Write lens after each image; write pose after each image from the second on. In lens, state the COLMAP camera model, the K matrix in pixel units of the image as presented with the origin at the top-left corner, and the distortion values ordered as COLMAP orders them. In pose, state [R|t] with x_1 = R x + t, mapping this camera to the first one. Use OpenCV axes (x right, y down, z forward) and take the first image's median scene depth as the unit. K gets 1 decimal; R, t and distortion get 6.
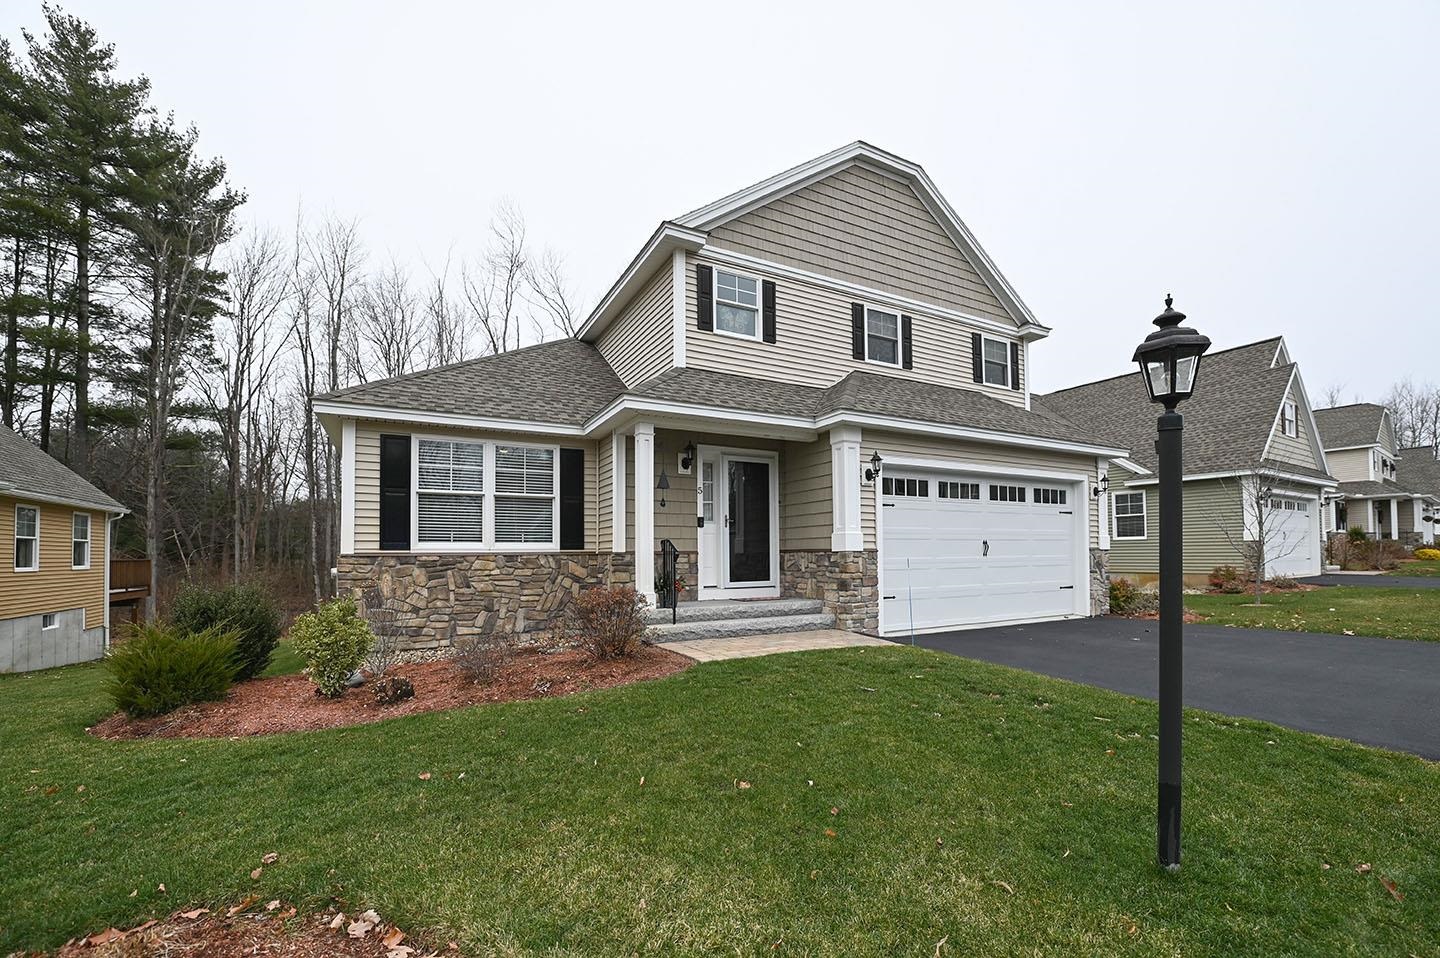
lens RADIAL K [[597.3, 0, 720.8], [0, 597.3, 537.2], [0, 0, 1]] dist [-0.008631, 0.000012]
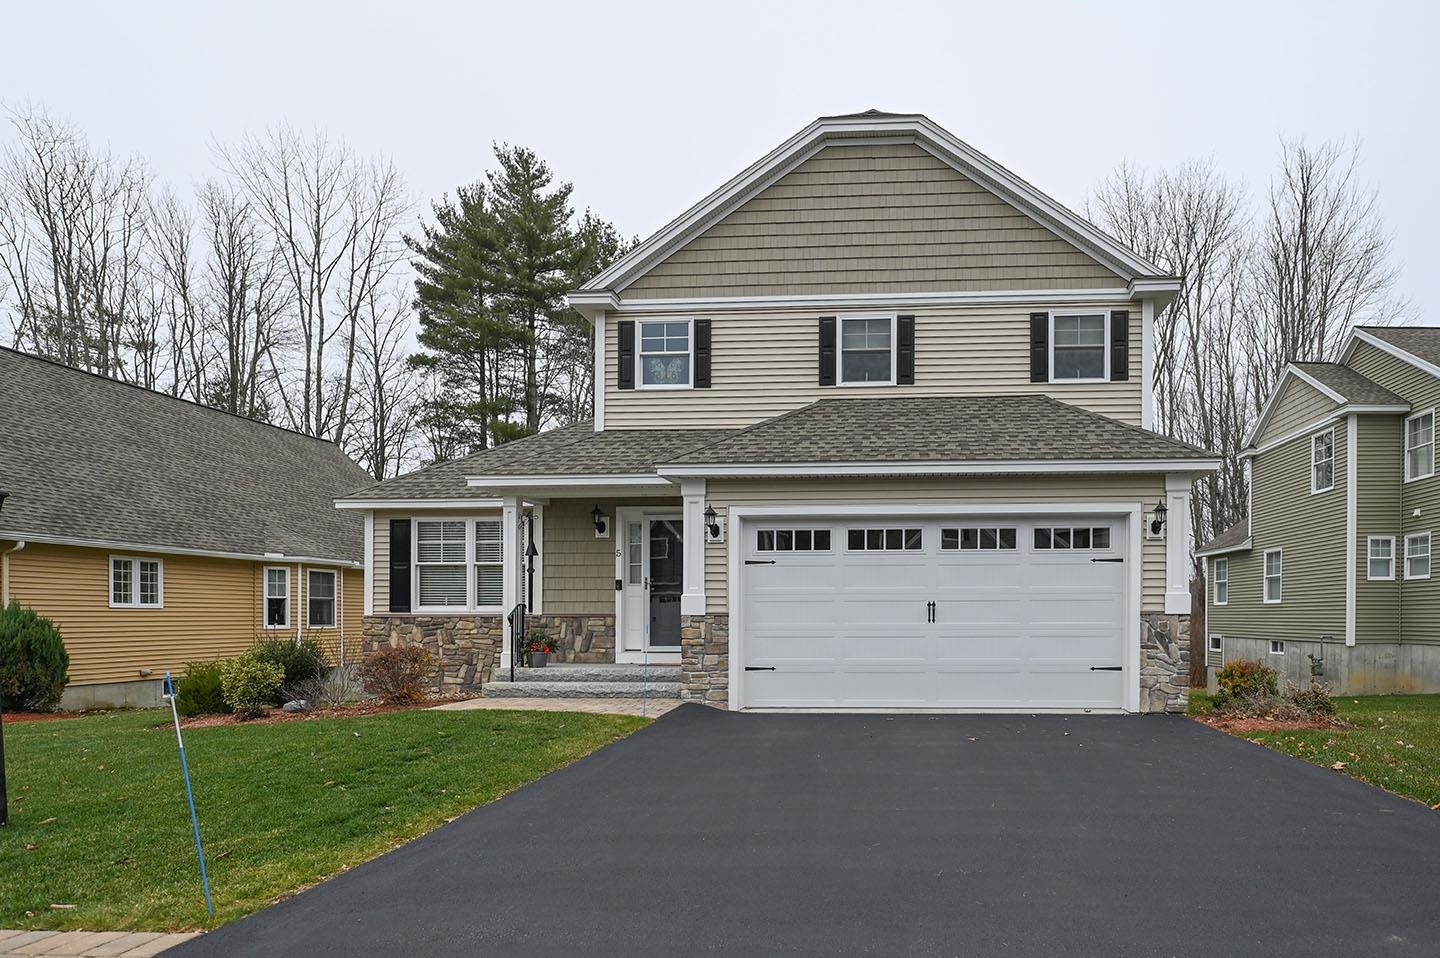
lens RADIAL K [[691.9, 0, 720.5], [0, 691.9, 615.7], [0, 0, 1]] dist [-0.000777, -0.000029]
pose [[0.856227, 0.006066, -0.516564, 0.682507], [0.010399, 0.999526, 0.028973, -0.005532], [0.516495, -0.030179, 0.855758, 0.094478]]
